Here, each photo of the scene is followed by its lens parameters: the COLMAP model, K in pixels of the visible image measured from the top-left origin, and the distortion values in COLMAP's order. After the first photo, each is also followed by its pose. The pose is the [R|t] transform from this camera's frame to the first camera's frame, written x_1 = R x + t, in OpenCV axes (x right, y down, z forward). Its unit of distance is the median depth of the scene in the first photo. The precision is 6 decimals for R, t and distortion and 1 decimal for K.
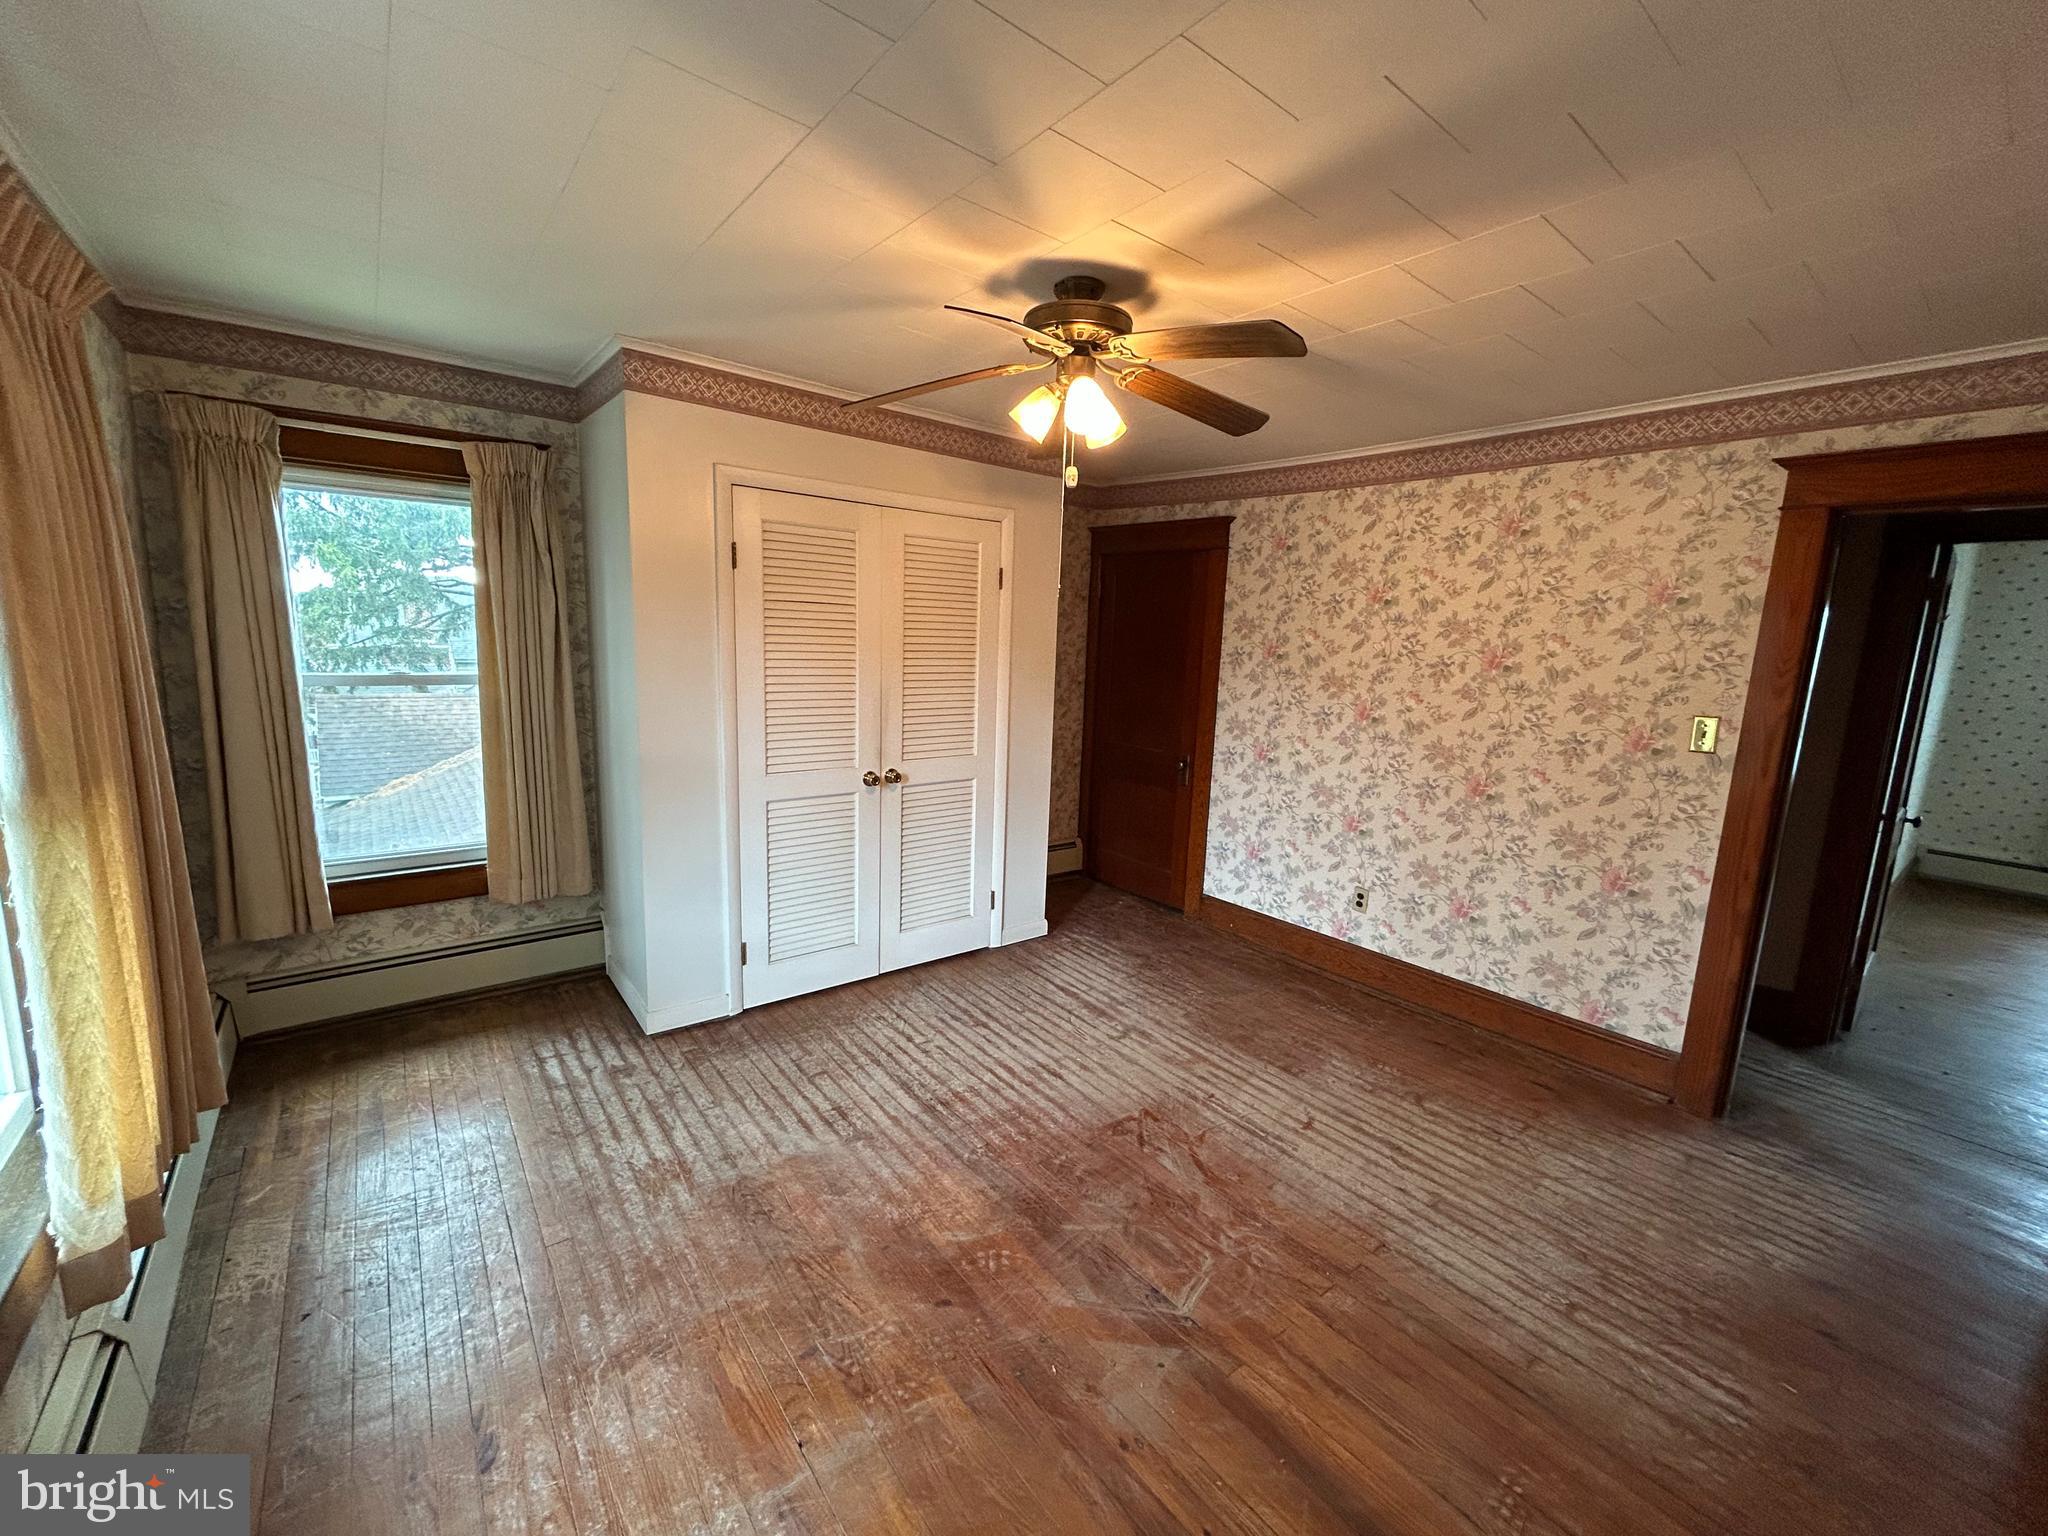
lens RADIAL K [[825.8, 0, 1032.4], [0, 825.8, 772.3], [0, 0, 1]] dist [-0.000283, 0.000239]
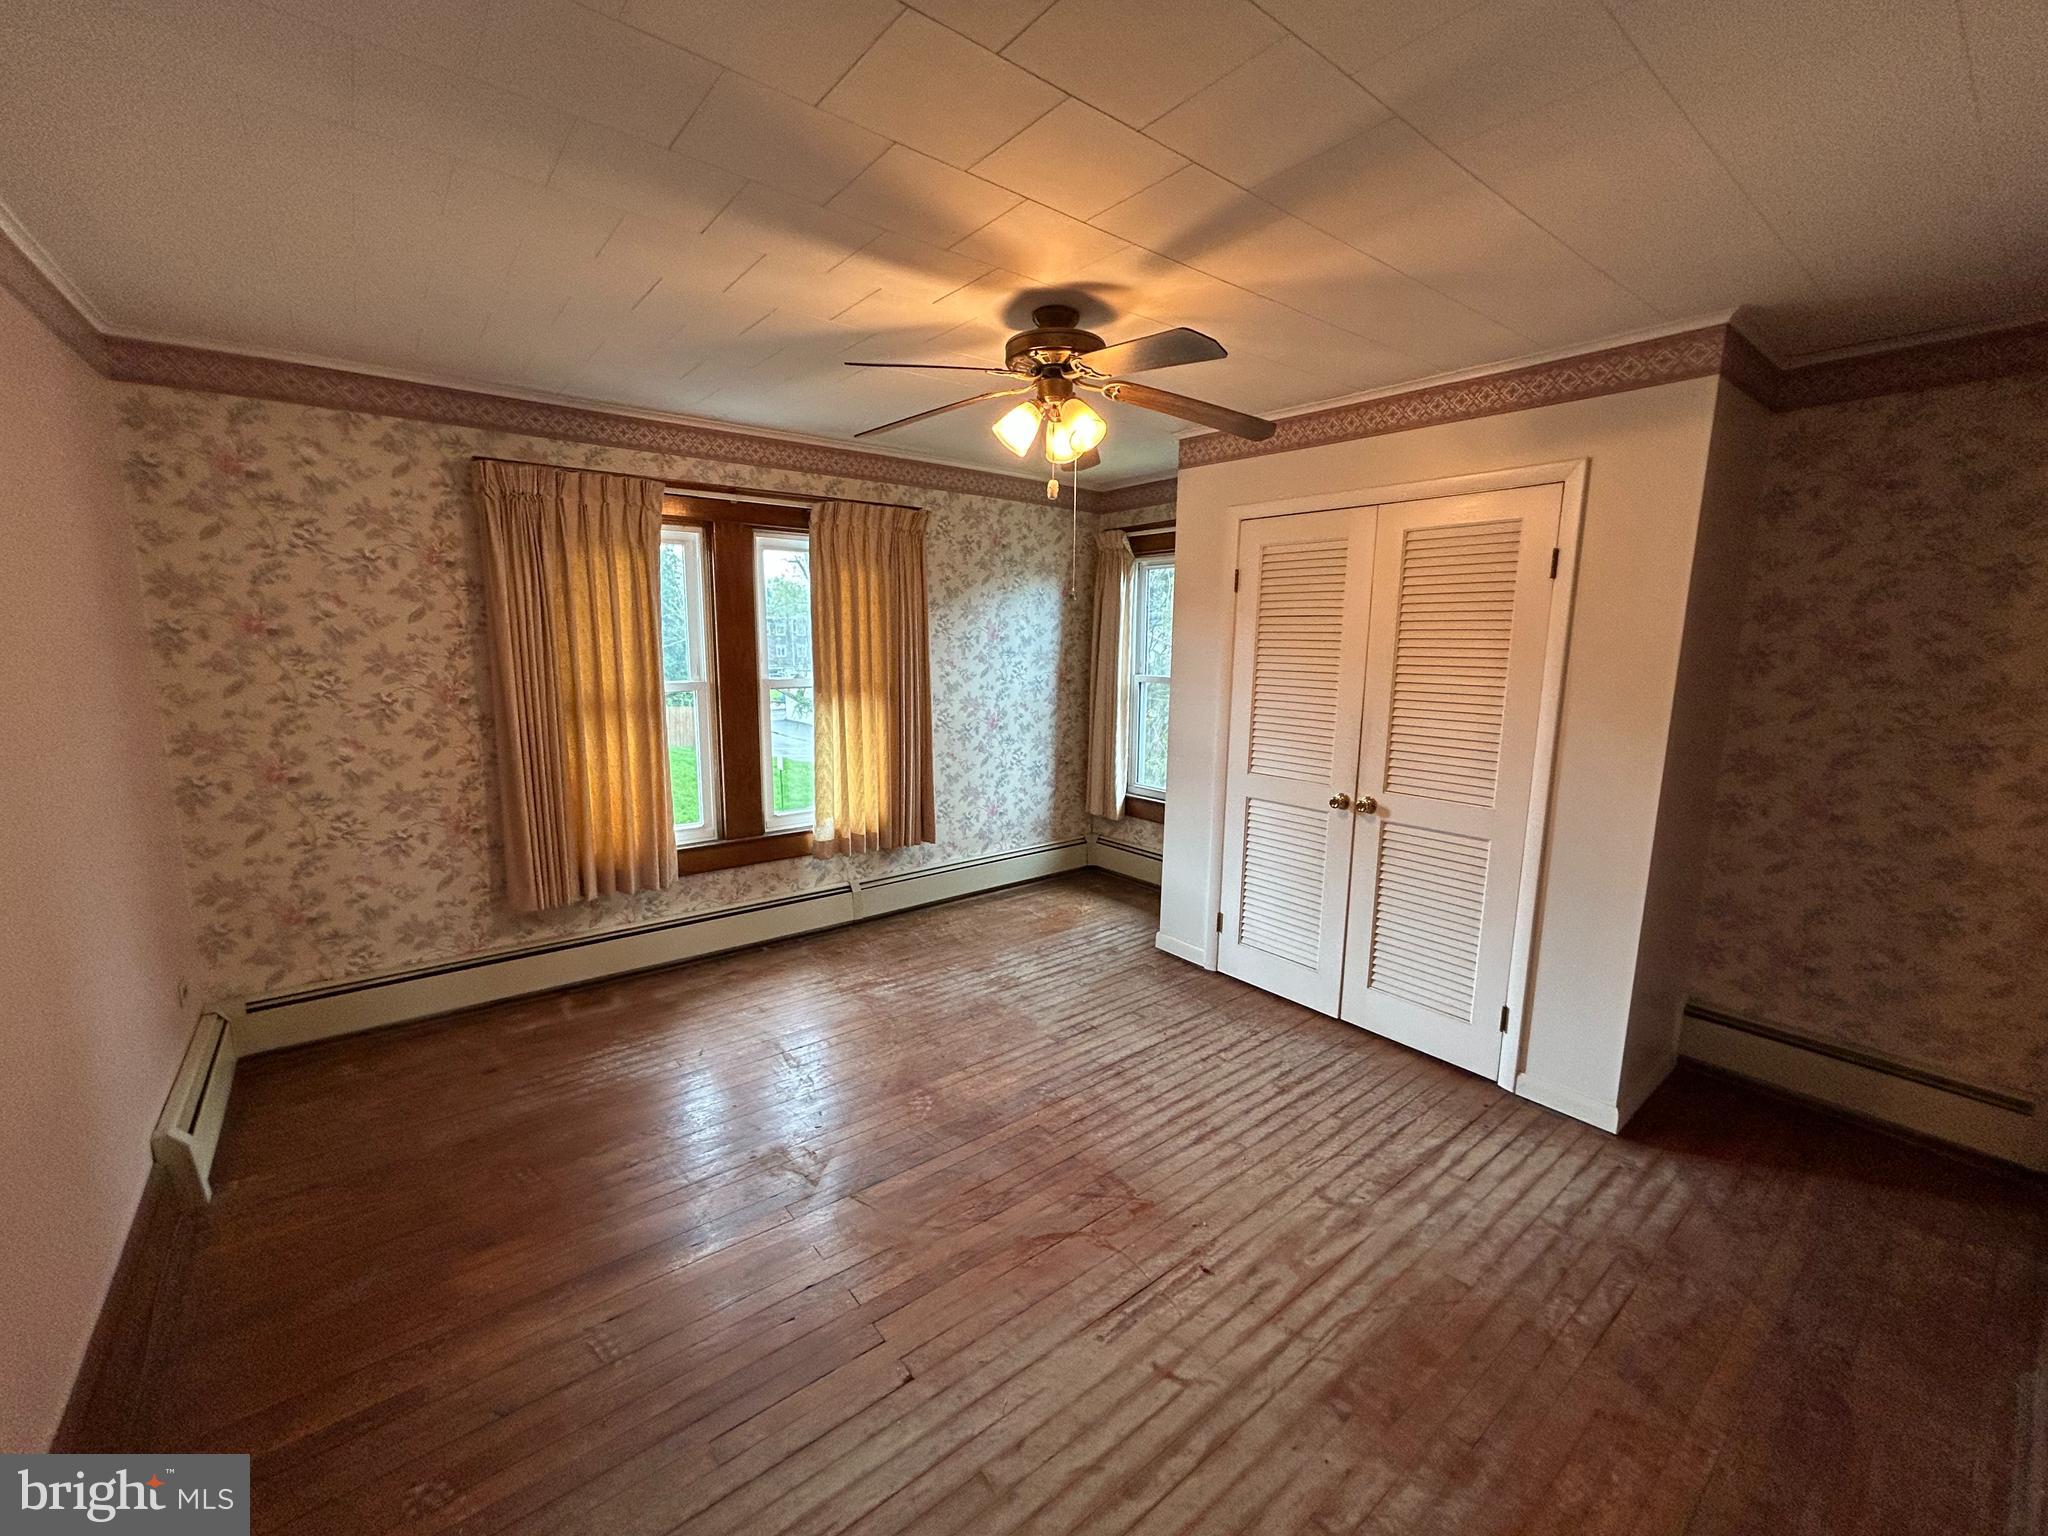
lens RADIAL K [[825.8, 0, 1013.9], [0, 825.8, 769.3], [0, 0, 1]] dist [-0.000283, 0.000239]
pose [[-0.010684, 0.124851, -0.992118, 0.789291], [-0.178672, 0.975969, 0.124743, -0.083936], [0.983851, 0.178596, 0.011880, 0.675616]]
